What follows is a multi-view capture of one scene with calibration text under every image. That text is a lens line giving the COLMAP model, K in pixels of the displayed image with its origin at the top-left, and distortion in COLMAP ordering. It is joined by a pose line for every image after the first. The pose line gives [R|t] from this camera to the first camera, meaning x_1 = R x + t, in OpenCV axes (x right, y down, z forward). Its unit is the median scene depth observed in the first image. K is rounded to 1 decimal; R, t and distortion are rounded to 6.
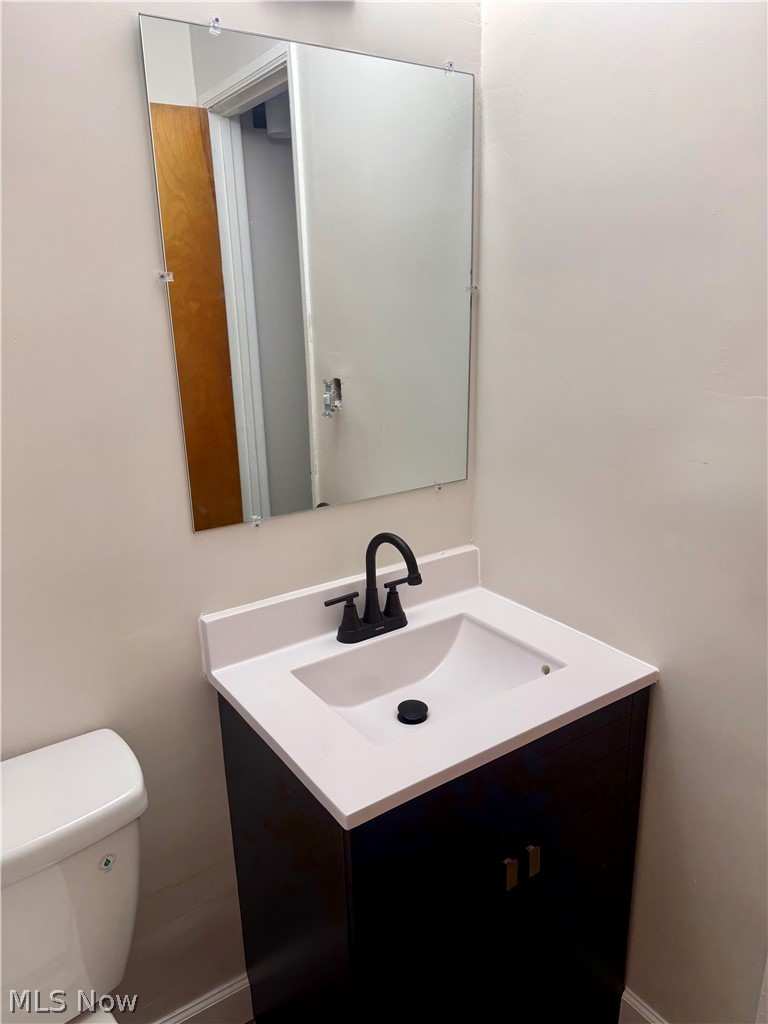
lens RADIAL K [[715.7, 0, 383.3], [0, 715.7, 522.8], [0, 0, 1]] dist [0.053680, -0.074197]
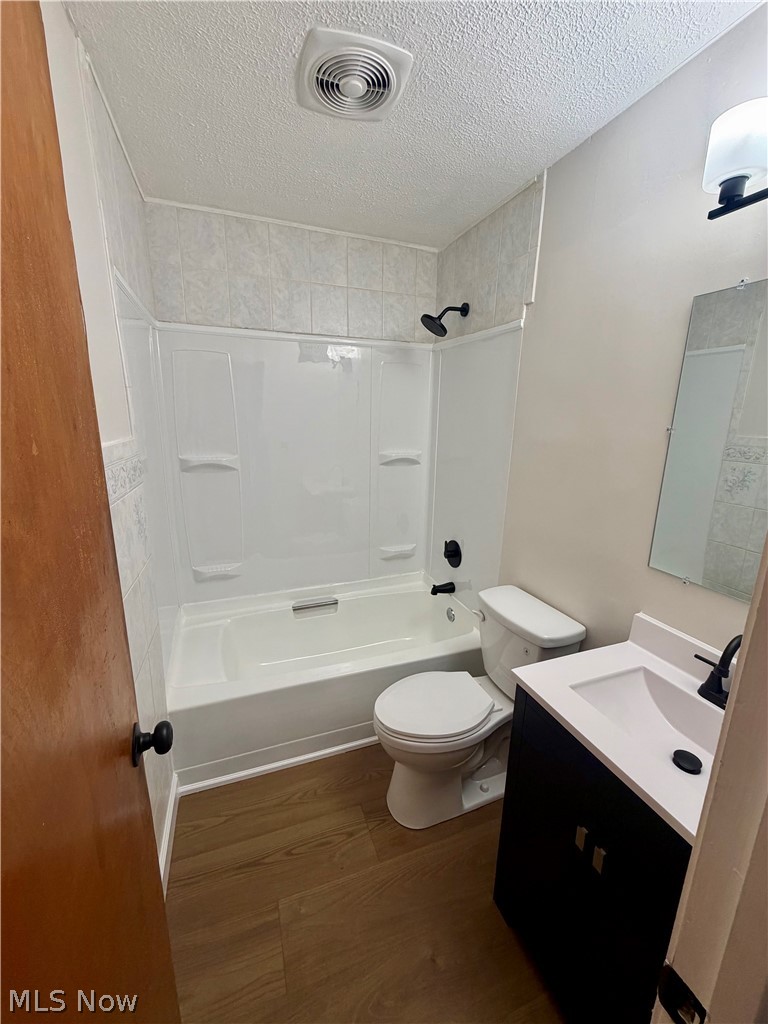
lens RADIAL K [[402.4, 0, 383.7], [0, 402.4, 513.1], [0, 0, 1]] dist [-0.000375, 0.000566]
pose [[-0.233686, 0.239226, -0.942423, 0.745769], [-0.299914, 0.904263, 0.303907, -0.197372], [0.924901, 0.353665, -0.139567, 0.437117]]
